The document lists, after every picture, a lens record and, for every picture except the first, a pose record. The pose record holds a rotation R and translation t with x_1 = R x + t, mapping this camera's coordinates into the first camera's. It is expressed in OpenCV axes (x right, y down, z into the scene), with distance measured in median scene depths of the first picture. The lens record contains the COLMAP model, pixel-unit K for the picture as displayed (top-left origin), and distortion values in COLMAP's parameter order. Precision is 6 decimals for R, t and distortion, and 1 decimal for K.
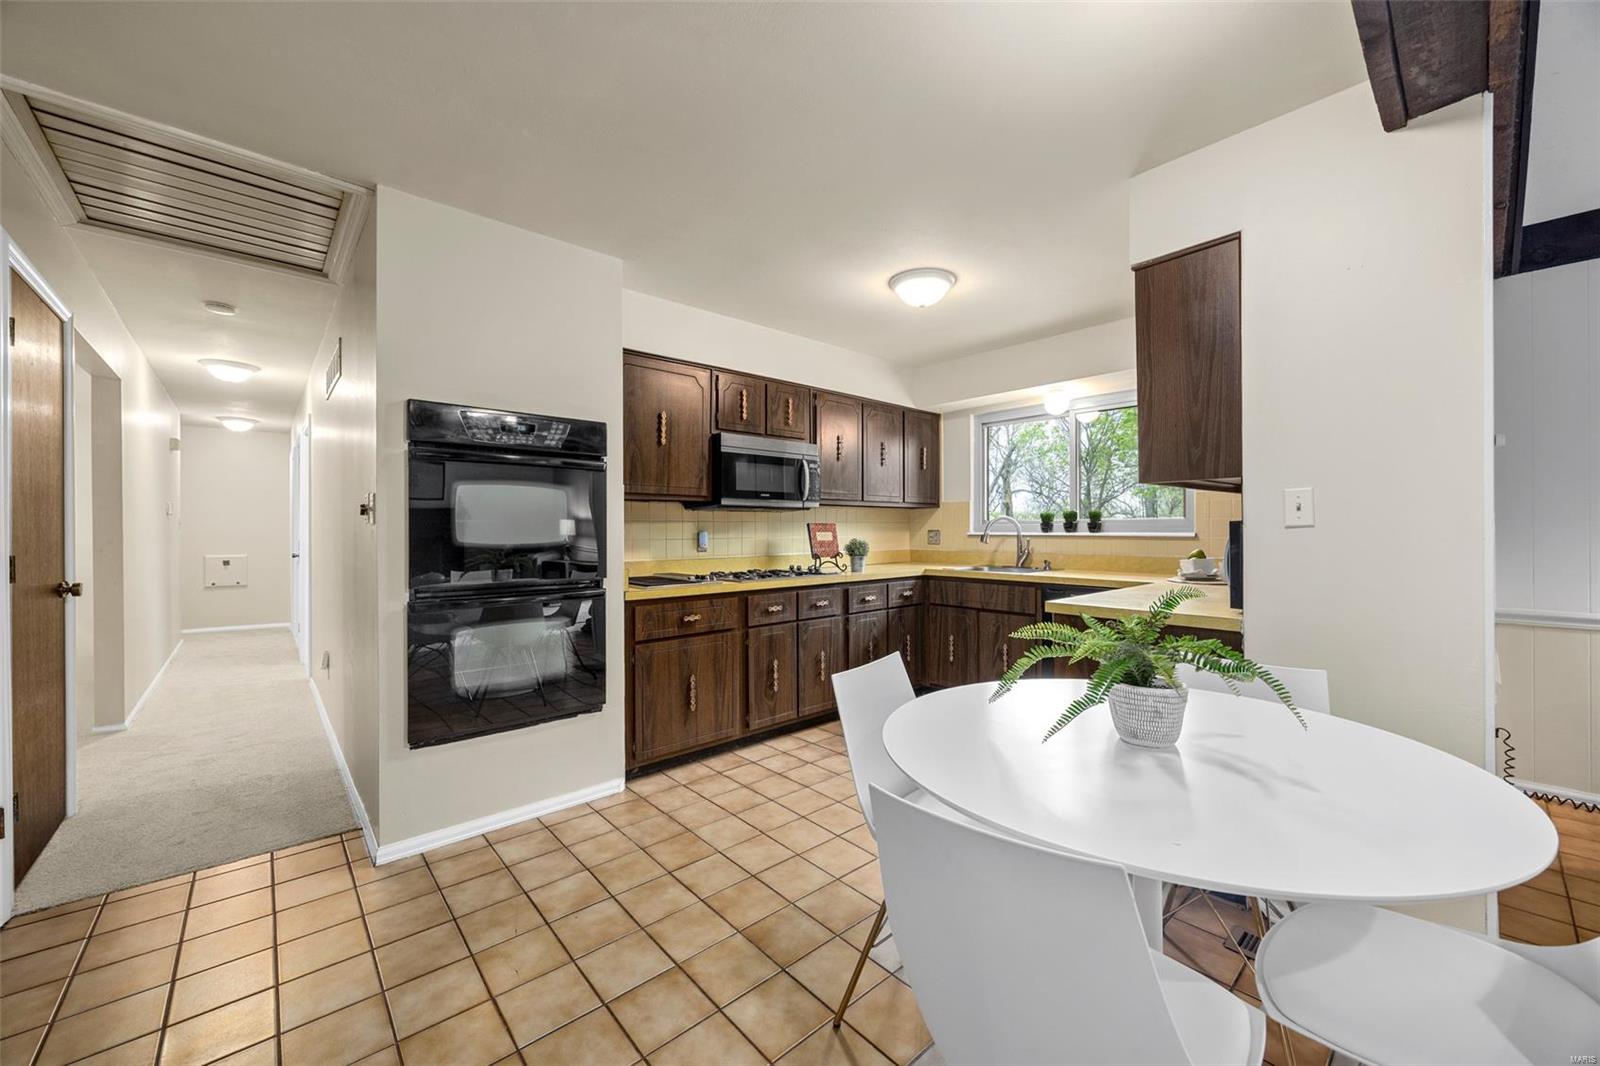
lens RADIAL K [[604.9, 0, 785.6], [0, 604.9, 531.3], [0, 0, 1]] dist [-0.011135, 0.001048]
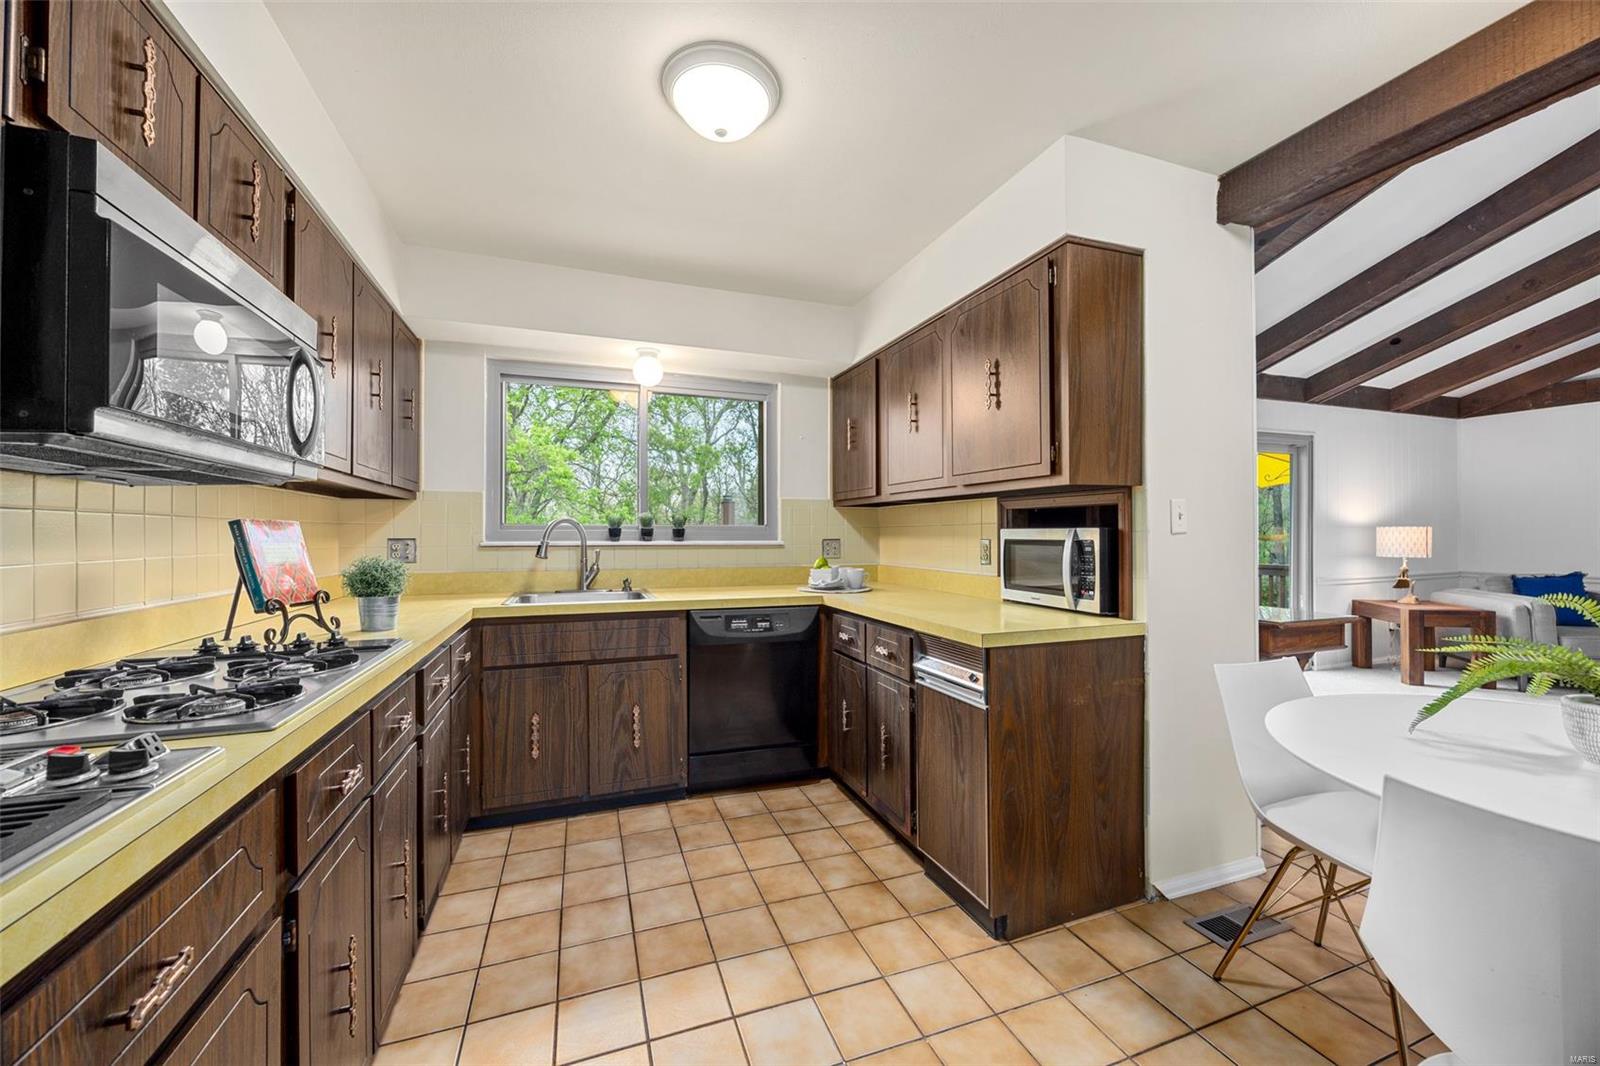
lens RADIAL K [[604.9, 0, 802.7], [0, 604.9, 533.7], [0, 0, 1]] dist [-0.011135, 0.001048]
pose [[0.349757, 0.005657, 0.936823, -0.188561], [0.003578, 0.999966, -0.007374, -0.000981], [-0.936834, 0.005931, 0.349725, 0.532388]]
